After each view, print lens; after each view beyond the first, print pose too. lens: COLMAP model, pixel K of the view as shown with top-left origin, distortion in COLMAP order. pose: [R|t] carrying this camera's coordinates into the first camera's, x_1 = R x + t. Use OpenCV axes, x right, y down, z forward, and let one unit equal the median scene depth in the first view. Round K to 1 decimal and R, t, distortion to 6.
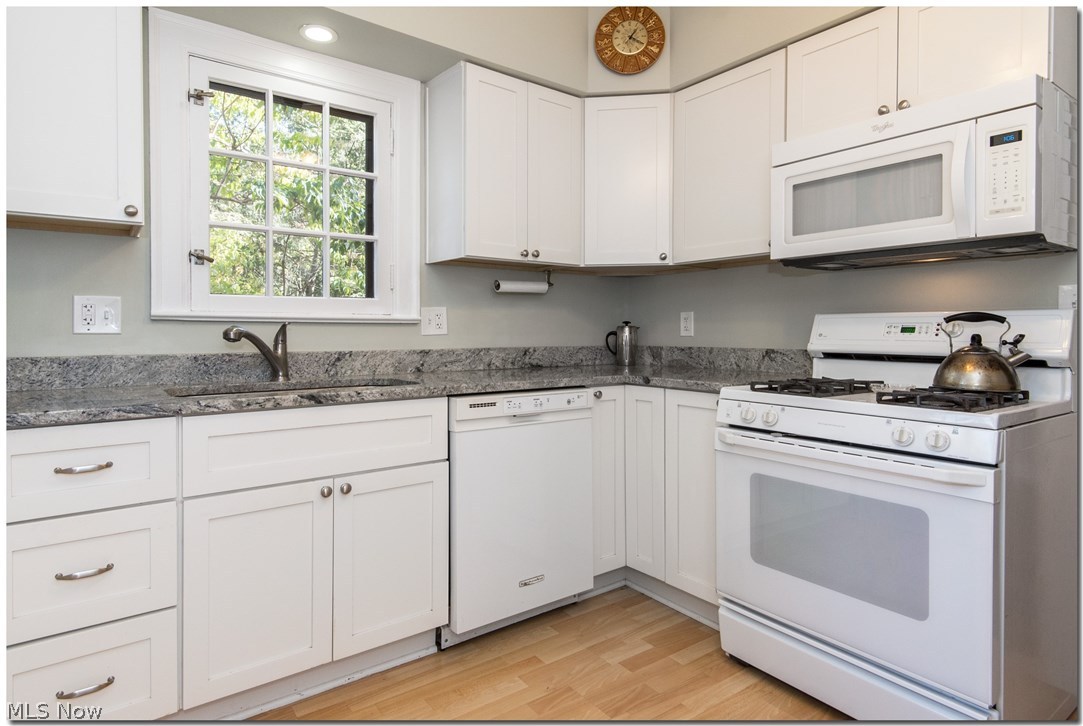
lens RADIAL K [[595.0, 0, 522.2], [0, 595.0, 336.6], [0, 0, 1]] dist [0.006086, 0.000158]
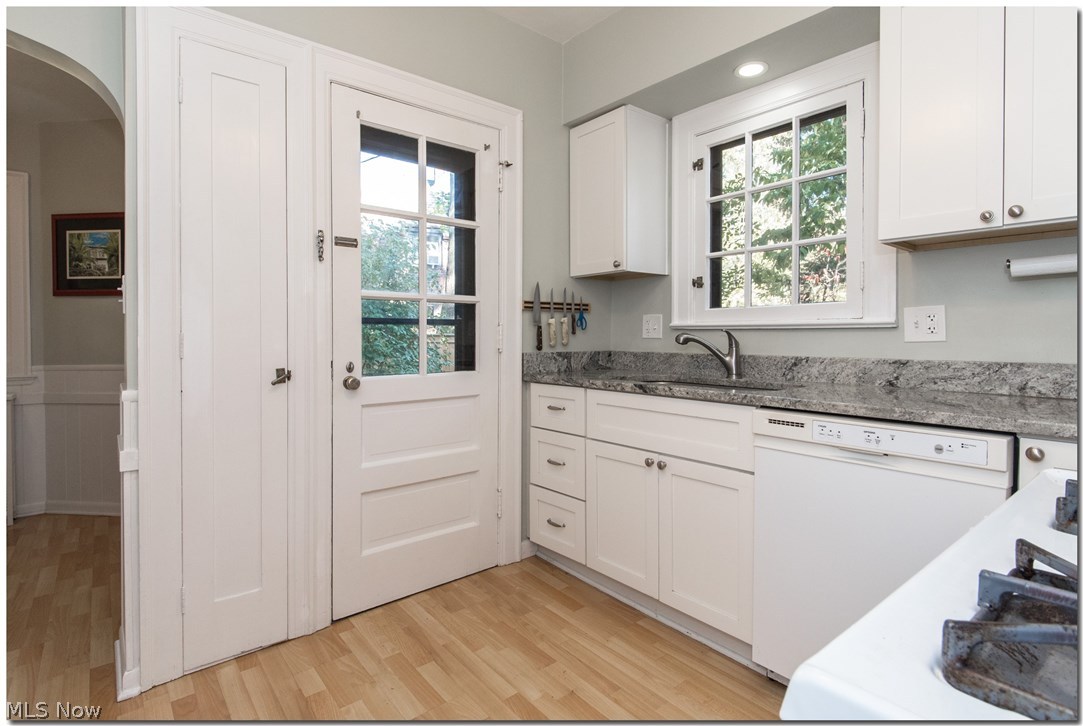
lens RADIAL K [[544.4, 0, 540.4], [0, 544.4, 338.1], [0, 0, 1]] dist [0.003611, 0.000523]
pose [[0.041238, 0.004758, -0.999138, 0.641762], [-0.008162, 0.999957, 0.004425, -0.007889], [0.999116, 0.007972, 0.041275, 0.550464]]
